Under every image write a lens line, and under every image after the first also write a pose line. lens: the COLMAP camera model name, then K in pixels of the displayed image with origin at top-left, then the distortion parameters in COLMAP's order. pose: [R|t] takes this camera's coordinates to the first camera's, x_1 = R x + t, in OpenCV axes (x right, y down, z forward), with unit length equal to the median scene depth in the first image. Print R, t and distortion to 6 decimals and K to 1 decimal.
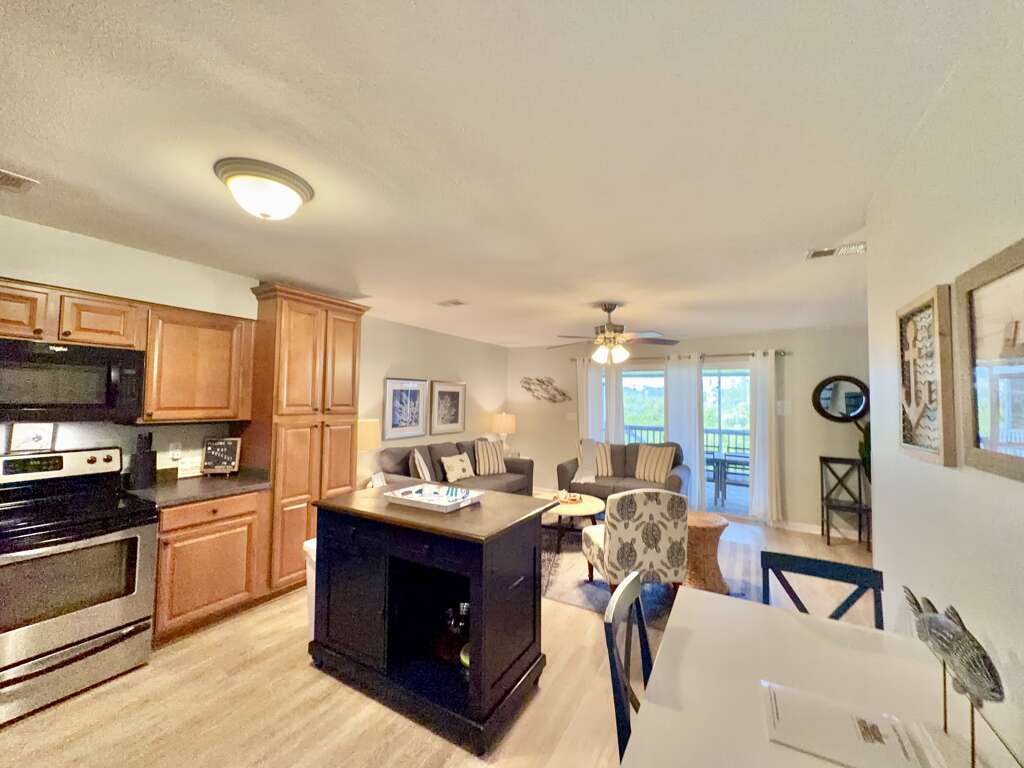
lens RADIAL K [[407.4, 0, 509.1], [0, 407.4, 382.7], [0, 0, 1]] dist [-0.000855, 0.000363]
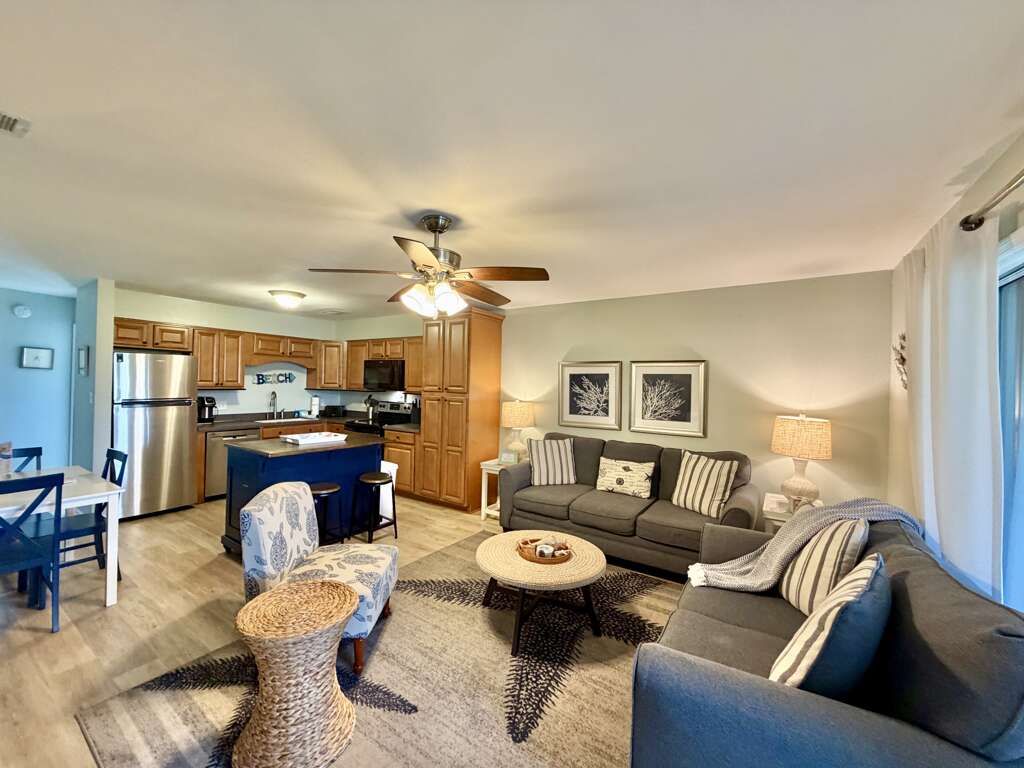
lens RADIAL K [[407.4, 0, 509.1], [0, 407.4, 382.7], [0, 0, 1]] dist [-0.000855, 0.000363]
pose [[-0.057046, -0.015825, -0.998246, 0.922674], [0.018382, 0.999688, -0.016898, 0.068785], [0.998202, -0.019313, -0.056737, 1.243115]]
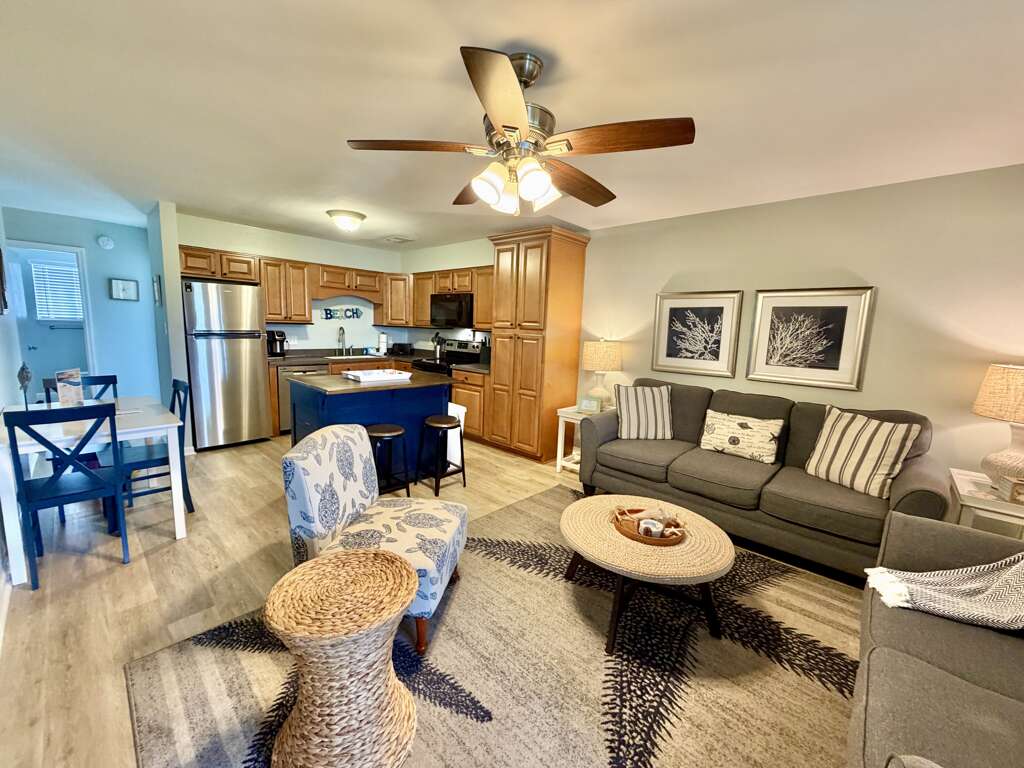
lens RADIAL K [[407.4, 0, 509.1], [0, 407.4, 382.7], [0, 0, 1]] dist [-0.000855, 0.000363]
pose [[-0.216038, 0.114790, -0.969614, 0.758188], [0.002421, 0.993125, 0.117034, 0.091380], [0.976382, 0.022936, -0.214830, 1.185762]]
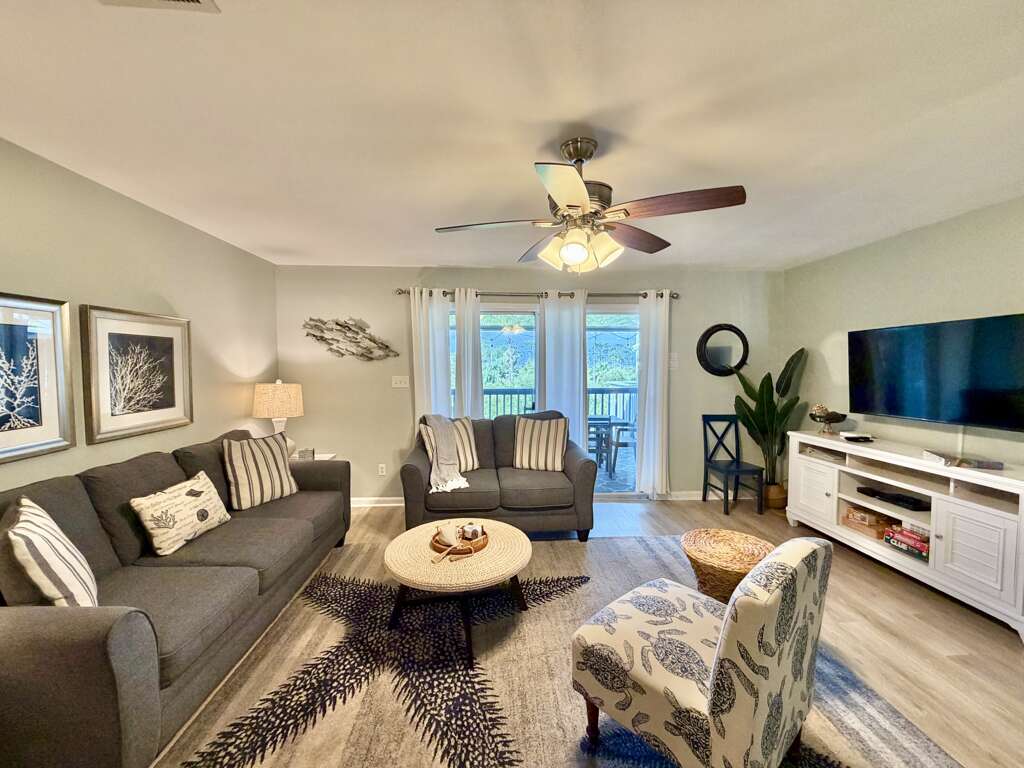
lens RADIAL K [[407.4, 0, 509.1], [0, 407.4, 382.7], [0, 0, 1]] dist [-0.000855, 0.000363]
pose [[0.829672, -0.043460, 0.556557, -0.110979], [-0.008469, 0.995870, 0.090390, 0.045730], [-0.558187, -0.079708, 0.825878, 0.686531]]
